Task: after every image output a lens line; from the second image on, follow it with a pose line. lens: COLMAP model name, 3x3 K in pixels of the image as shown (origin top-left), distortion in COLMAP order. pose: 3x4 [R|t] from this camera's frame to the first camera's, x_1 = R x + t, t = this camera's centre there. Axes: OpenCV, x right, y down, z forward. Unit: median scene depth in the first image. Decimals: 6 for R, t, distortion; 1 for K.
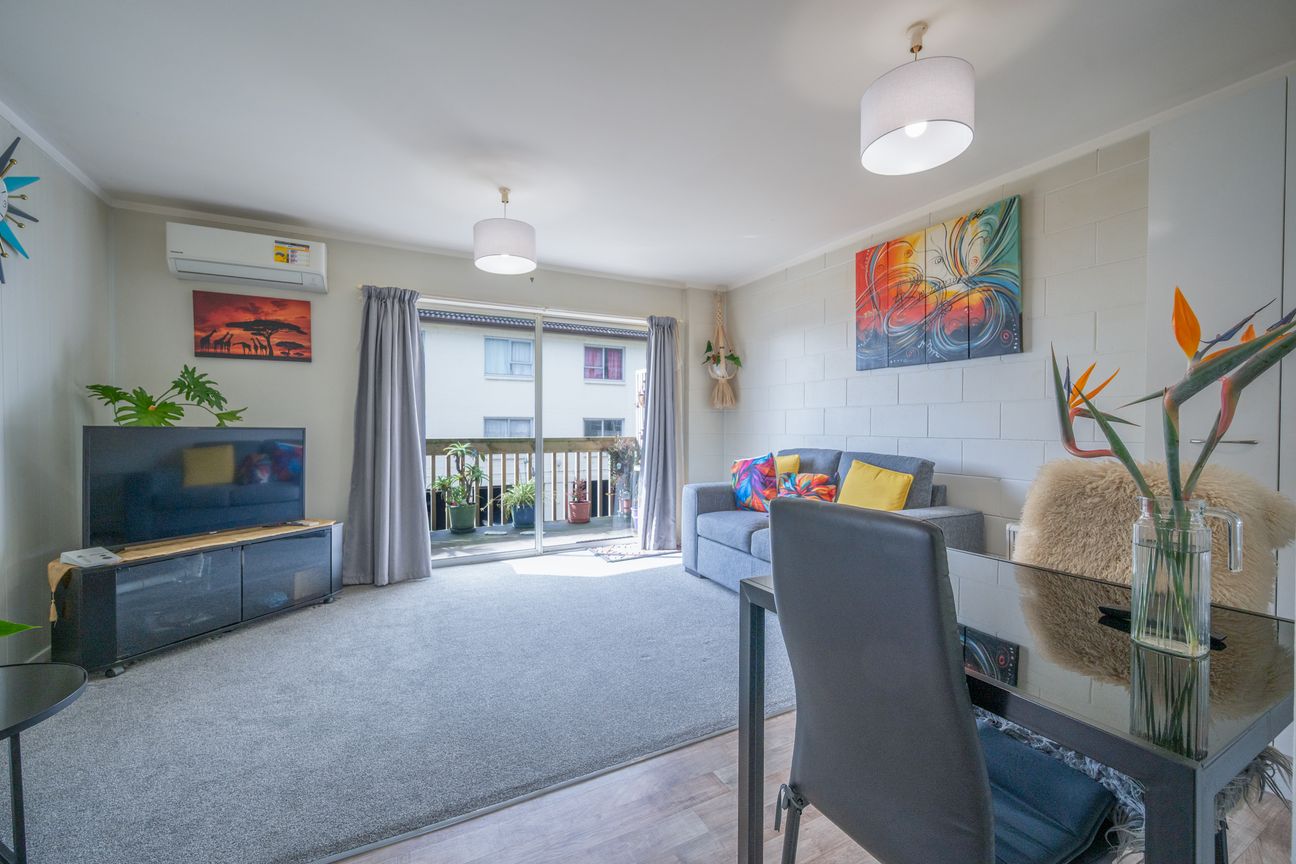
lens RADIAL K [[509.3, 0, 645.1], [0, 509.3, 430.3], [0, 0, 1]] dist [-0.000076, -0.000239]
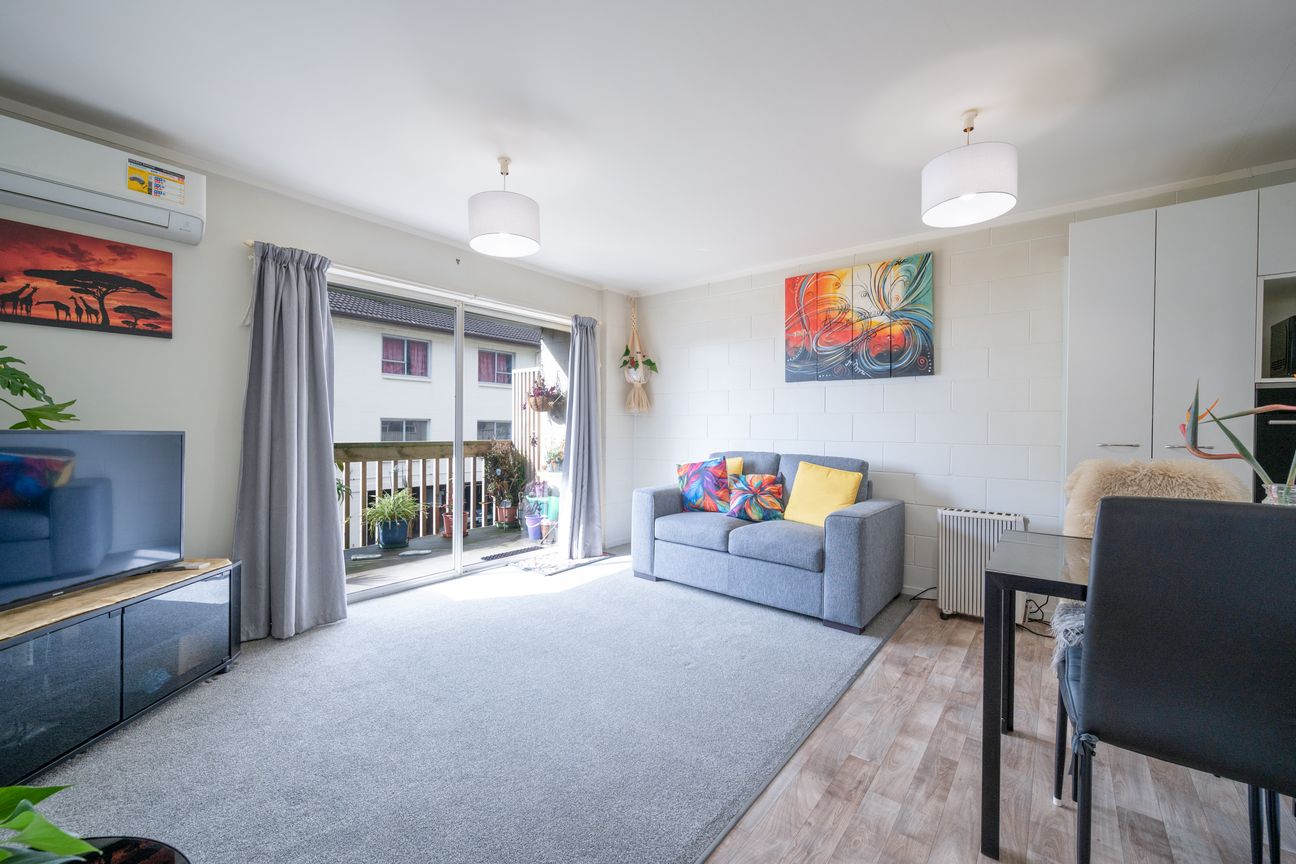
lens RADIAL K [[509.3, 0, 649.3], [0, 509.3, 430.4], [0, 0, 1]] dist [-0.000076, -0.000239]
pose [[0.917978, 0.004195, 0.396609, -0.326622], [-0.002926, 0.999988, -0.003804, -0.004964], [-0.396620, 0.002332, 0.917980, 0.084064]]
